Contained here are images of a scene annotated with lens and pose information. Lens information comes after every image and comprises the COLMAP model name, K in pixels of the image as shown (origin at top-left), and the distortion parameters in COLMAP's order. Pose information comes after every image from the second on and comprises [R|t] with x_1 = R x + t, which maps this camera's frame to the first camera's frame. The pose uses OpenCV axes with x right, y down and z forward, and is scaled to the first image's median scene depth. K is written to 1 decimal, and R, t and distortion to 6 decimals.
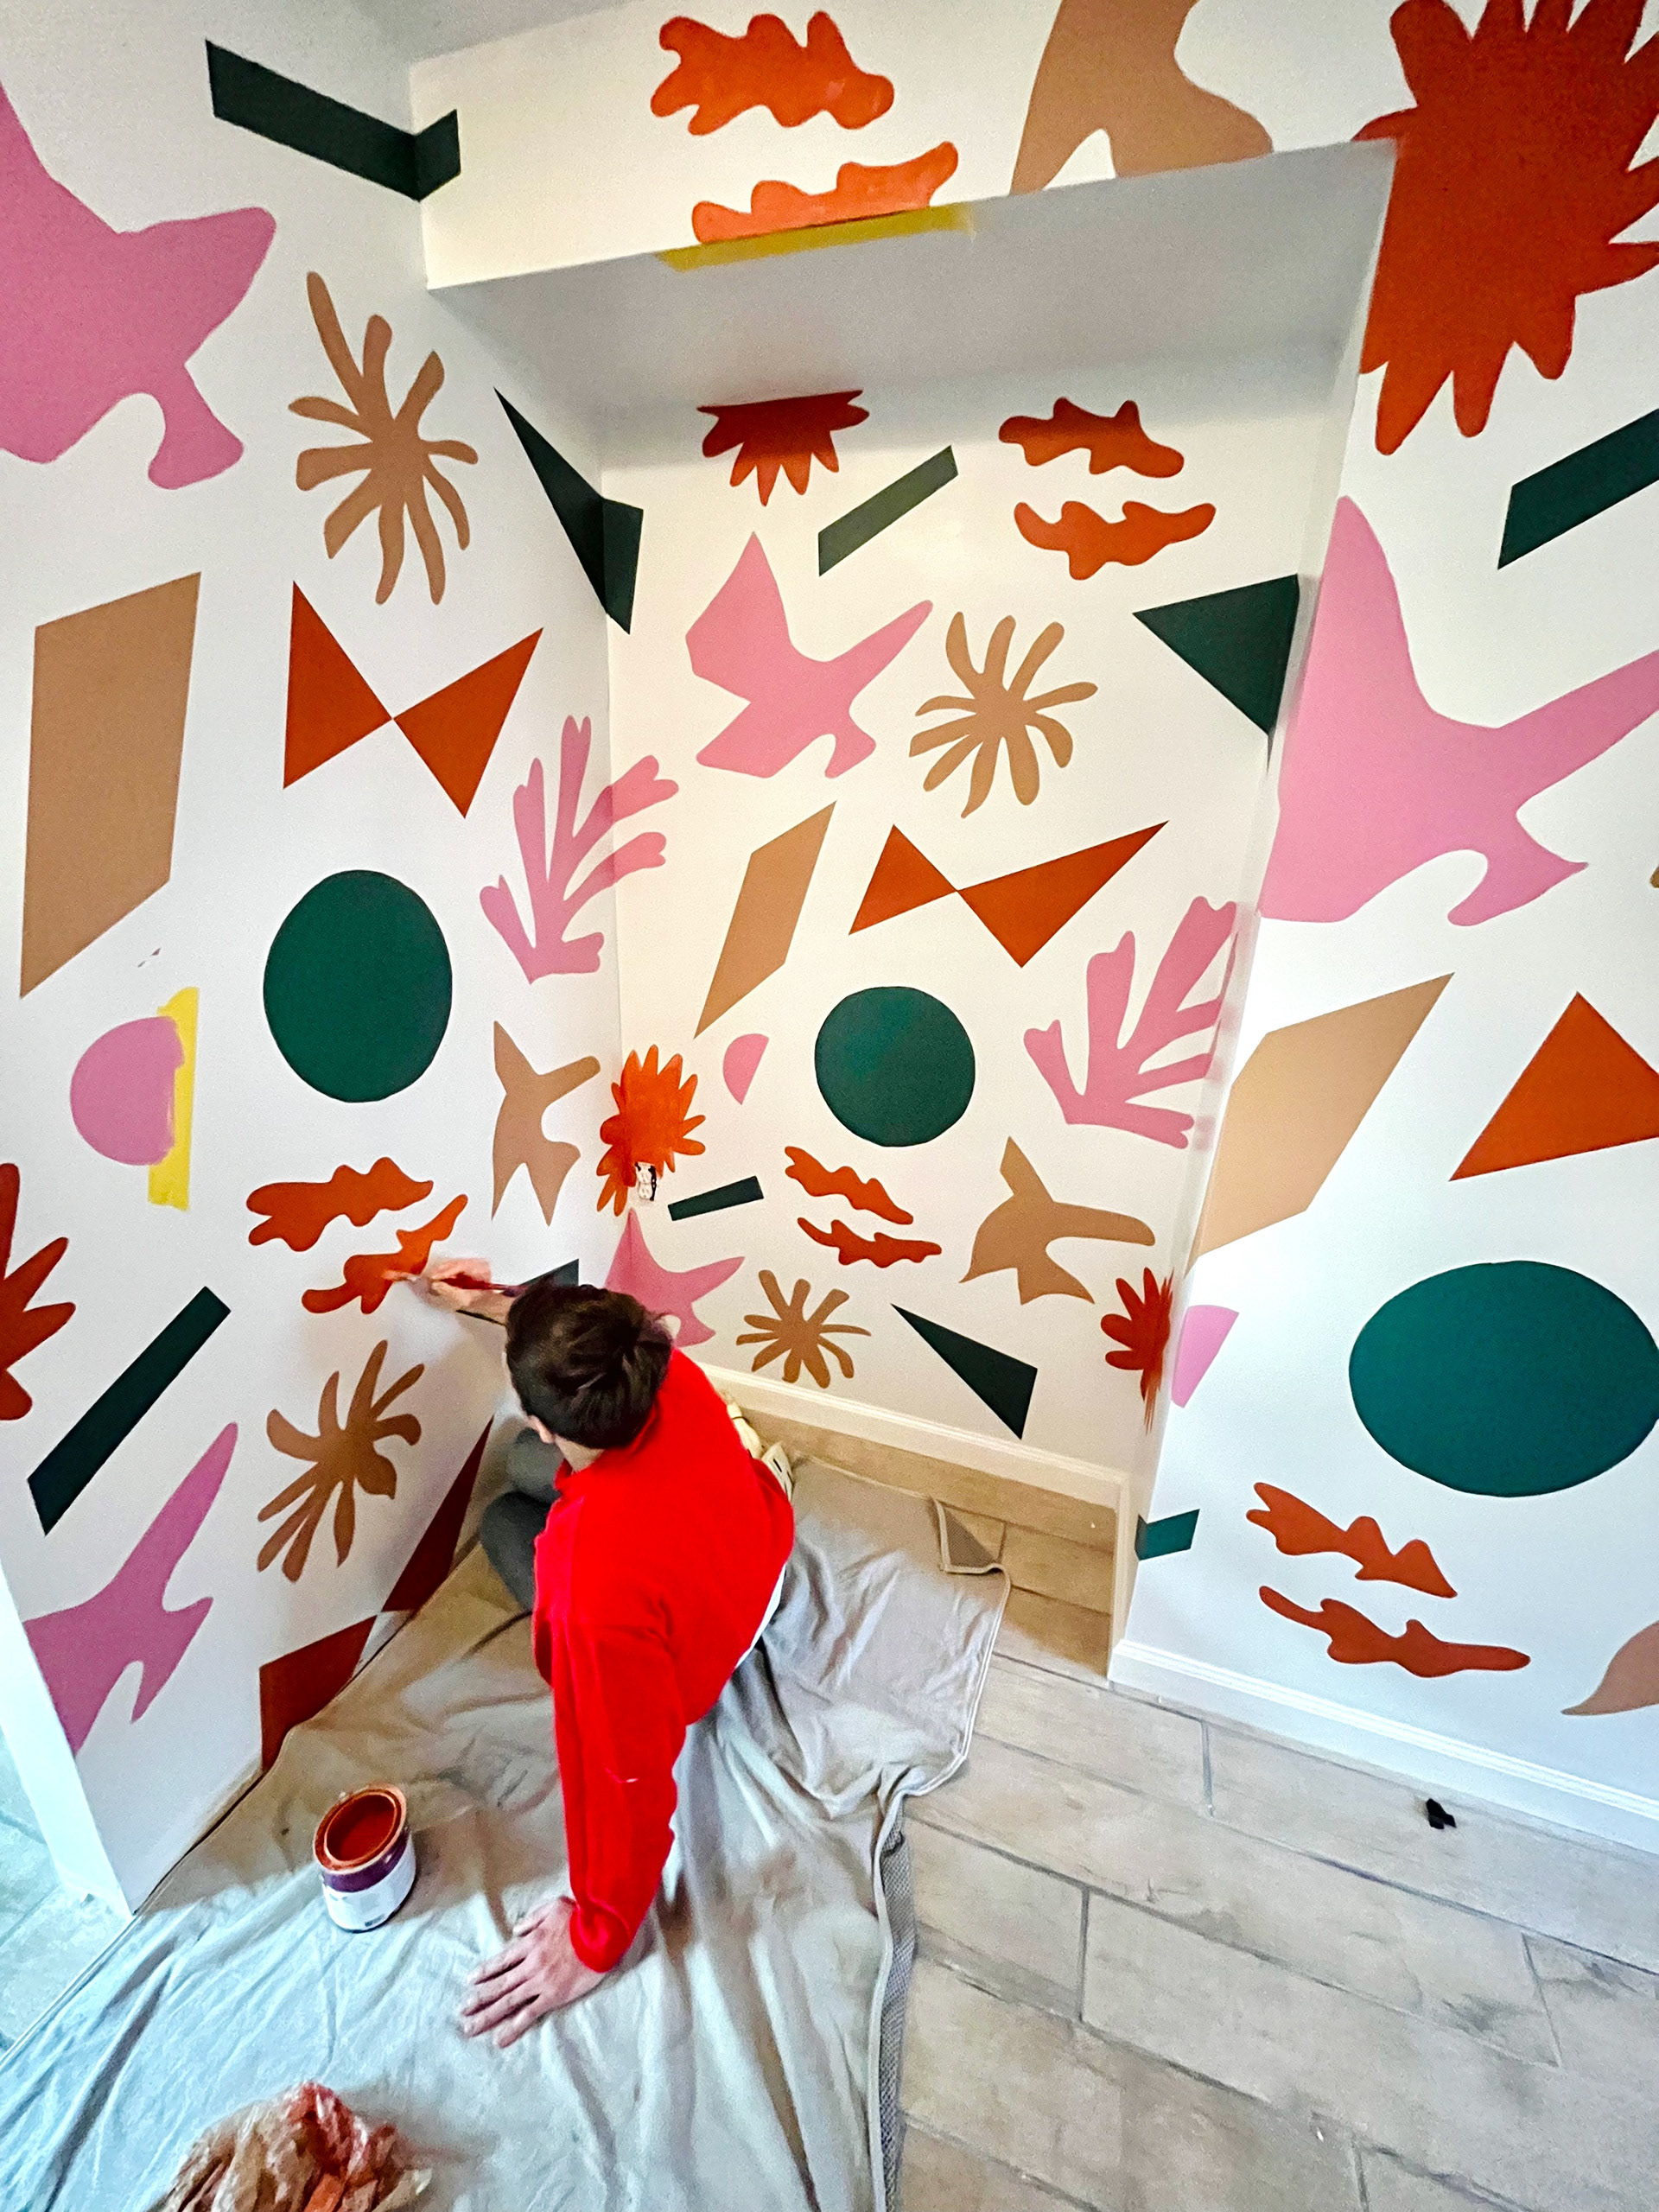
lens RADIAL K [[884.0, 0, 829.5], [0, 884.0, 1106.0], [0, 0, 1]] dist [-0.012596, 0.000567]
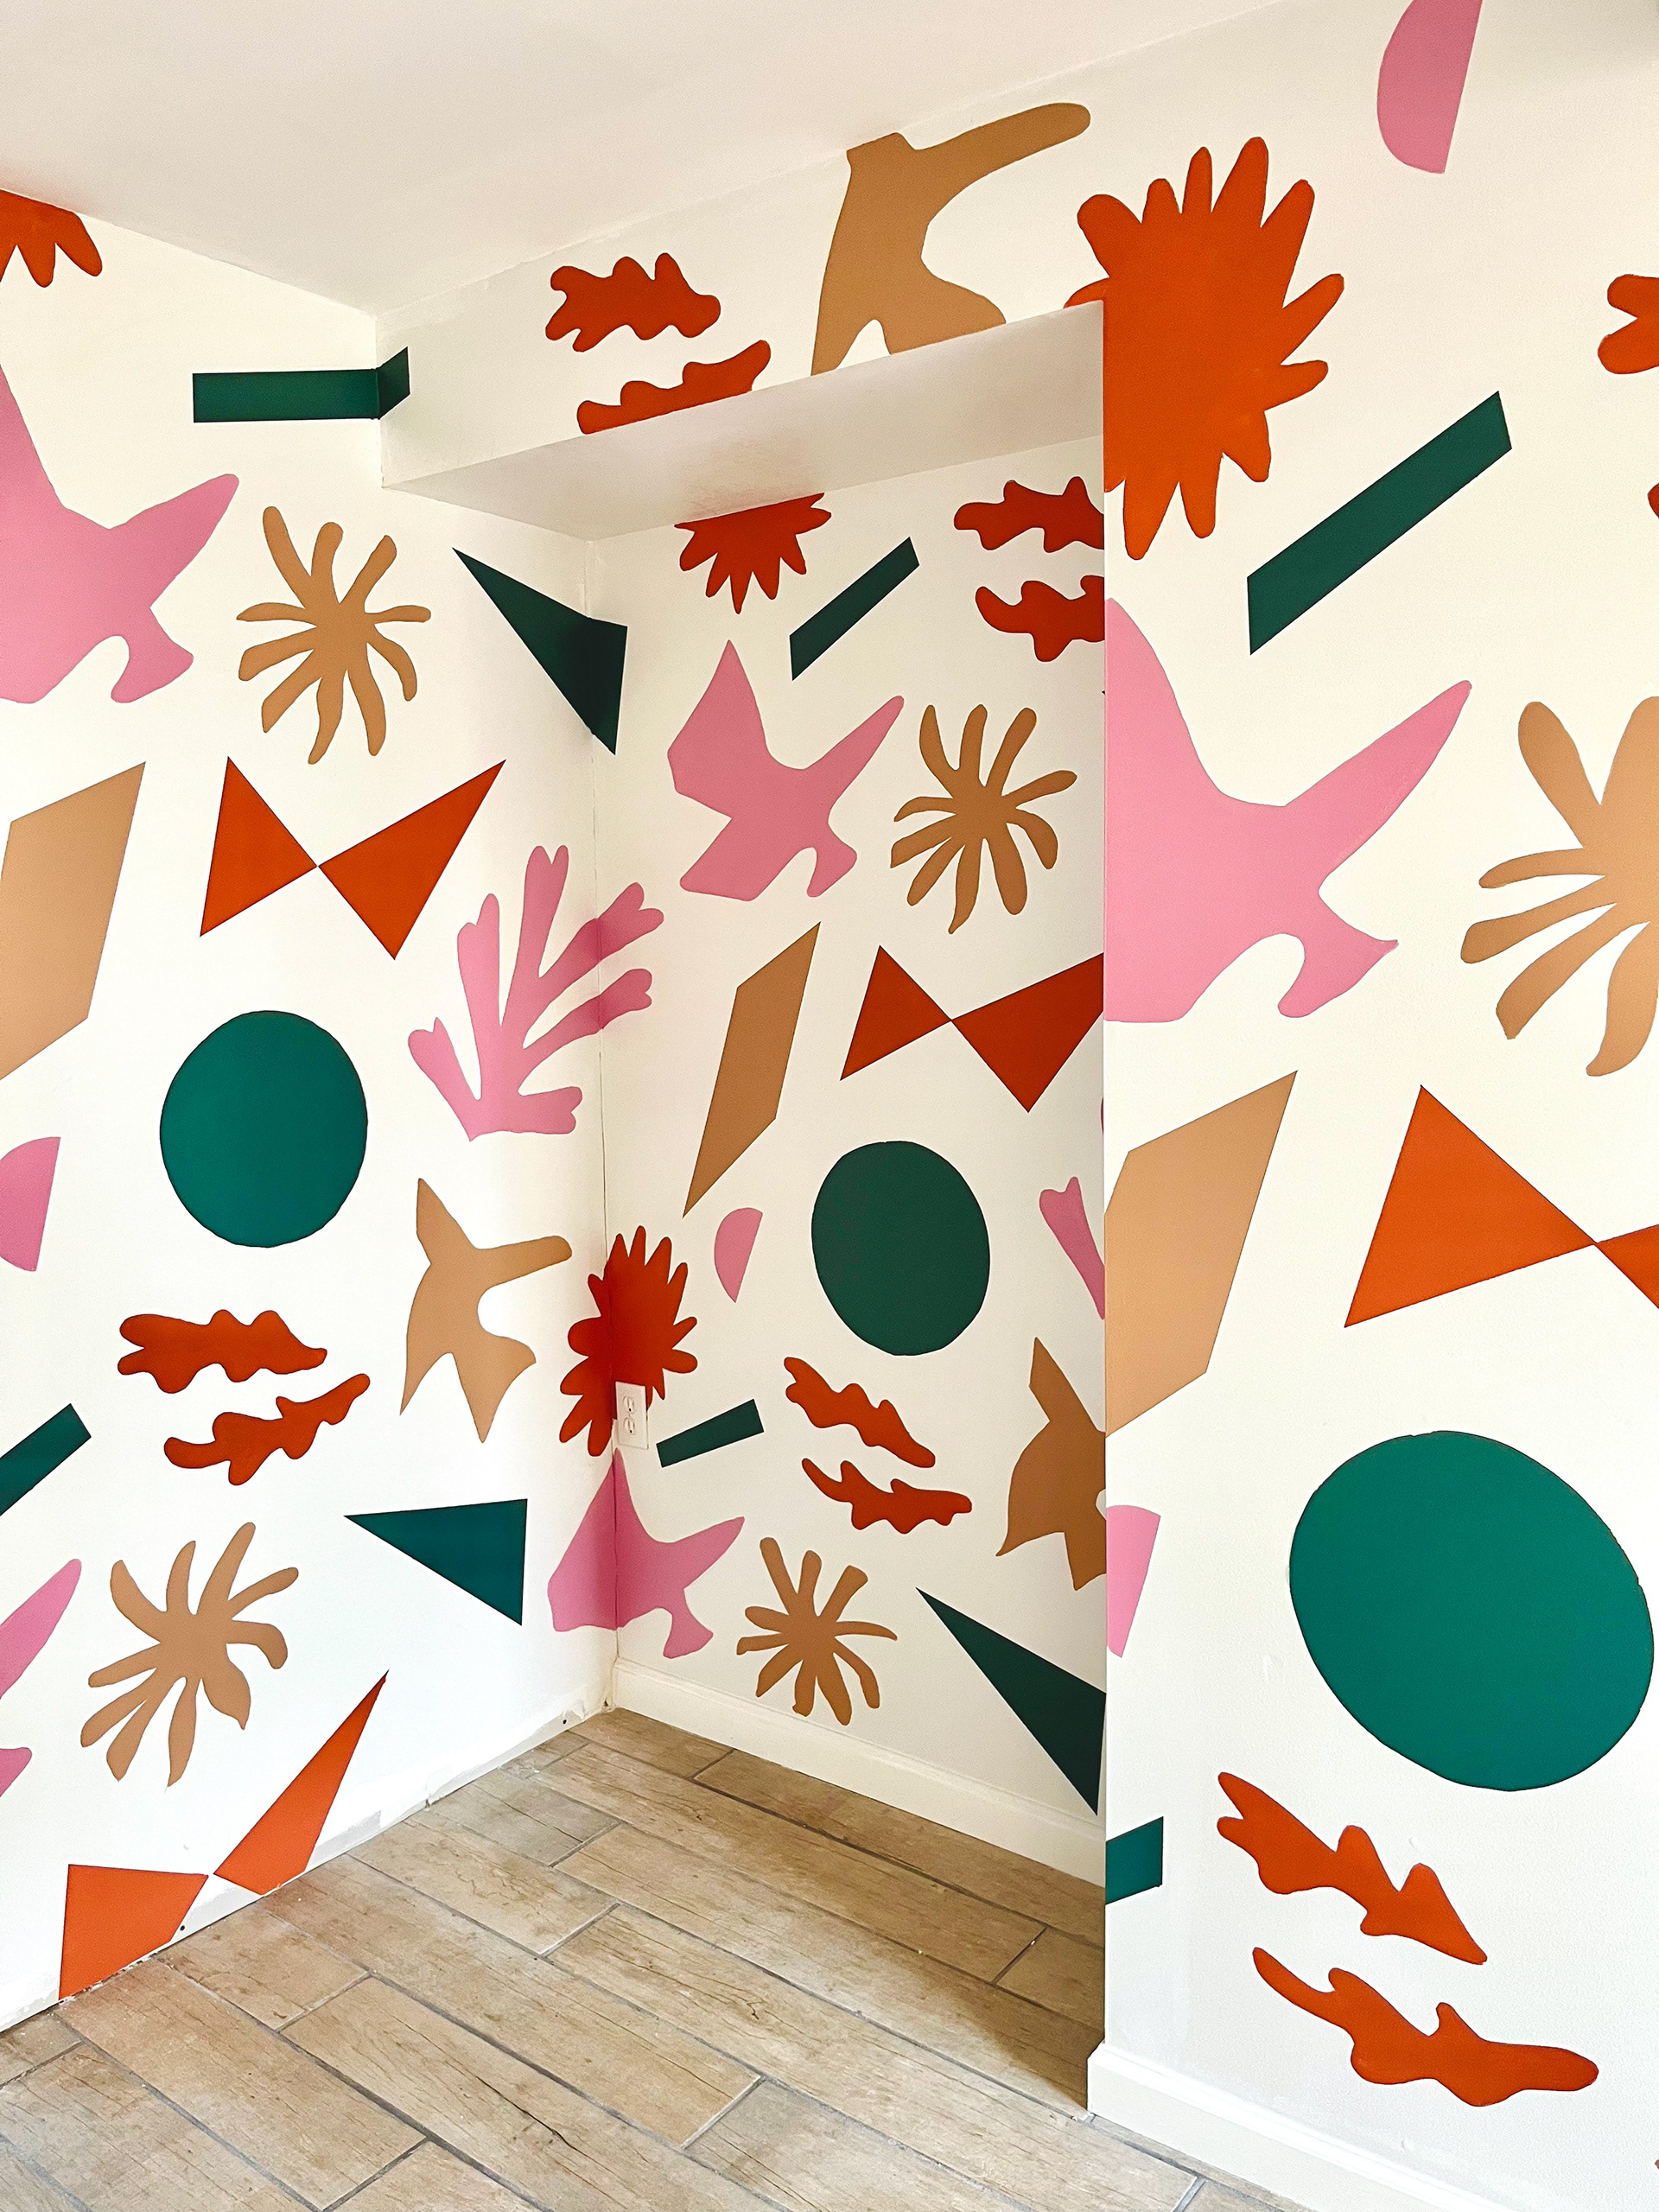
lens RADIAL K [[1664.8, 0, 829.5], [0, 1664.8, 1106.0], [0, 0, 1]] dist [0.070270, -0.096277]
pose [[0.951248, -0.020036, -0.307774, 0.539923], [-0.050603, 0.974226, -0.219823, 0.184733], [0.304246, 0.224681, 0.925717, -0.454358]]
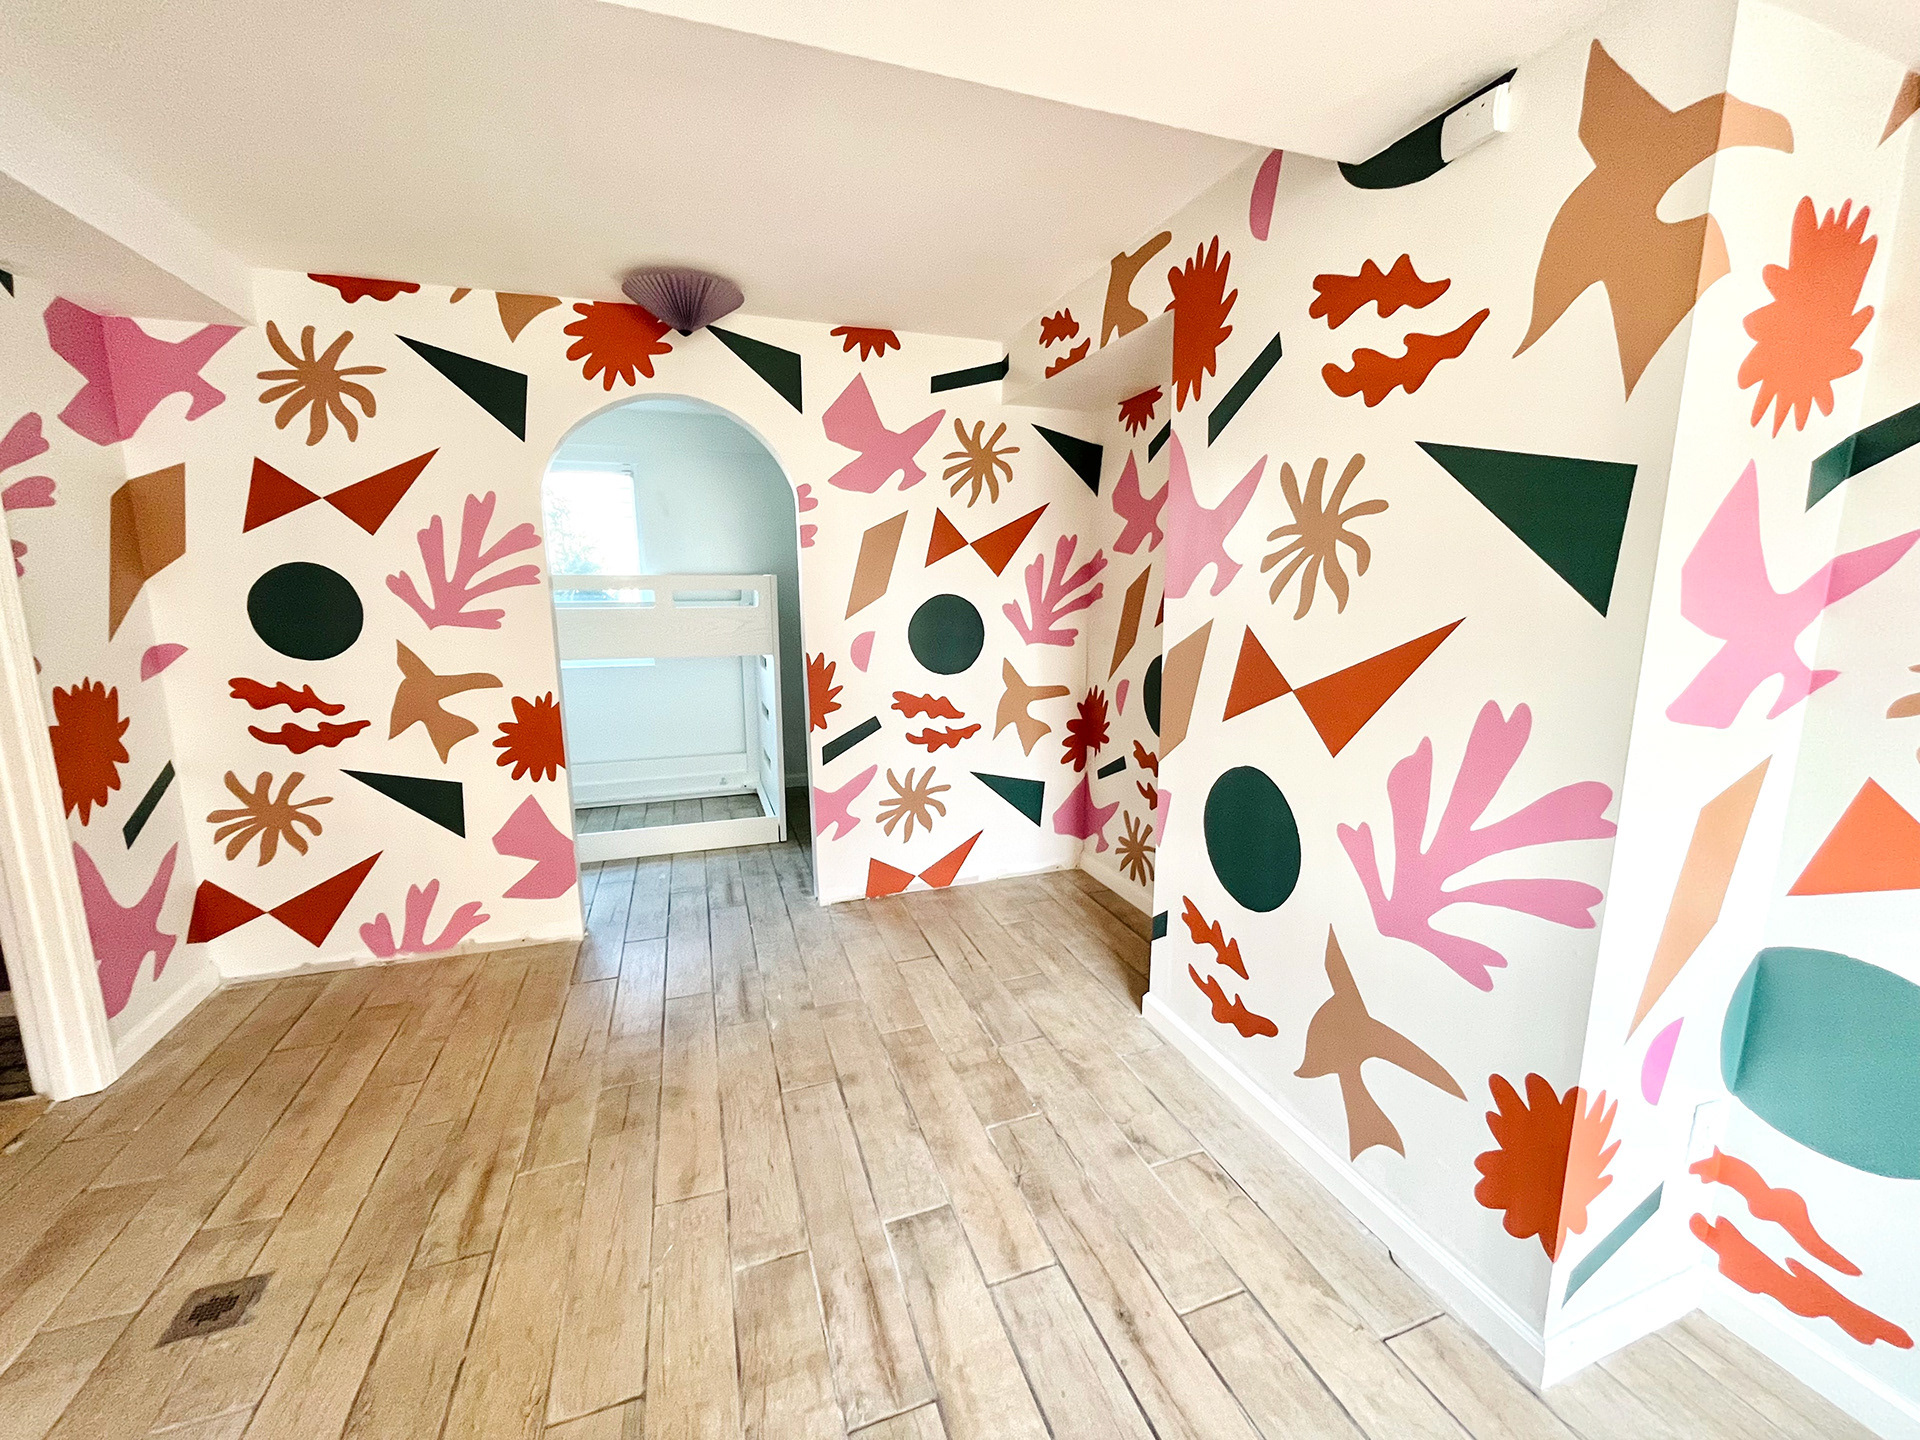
lens RADIAL K [[767.3, 0, 960.0], [0, 767.3, 720.0], [0, 0, 1]] dist [-0.012596, 0.000567]
pose [[0.624530, 0.095167, -0.775181, 1.237802], [-0.225460, 0.972260, -0.062282, 0.238805], [0.747750, 0.213669, 0.628662, -0.405595]]
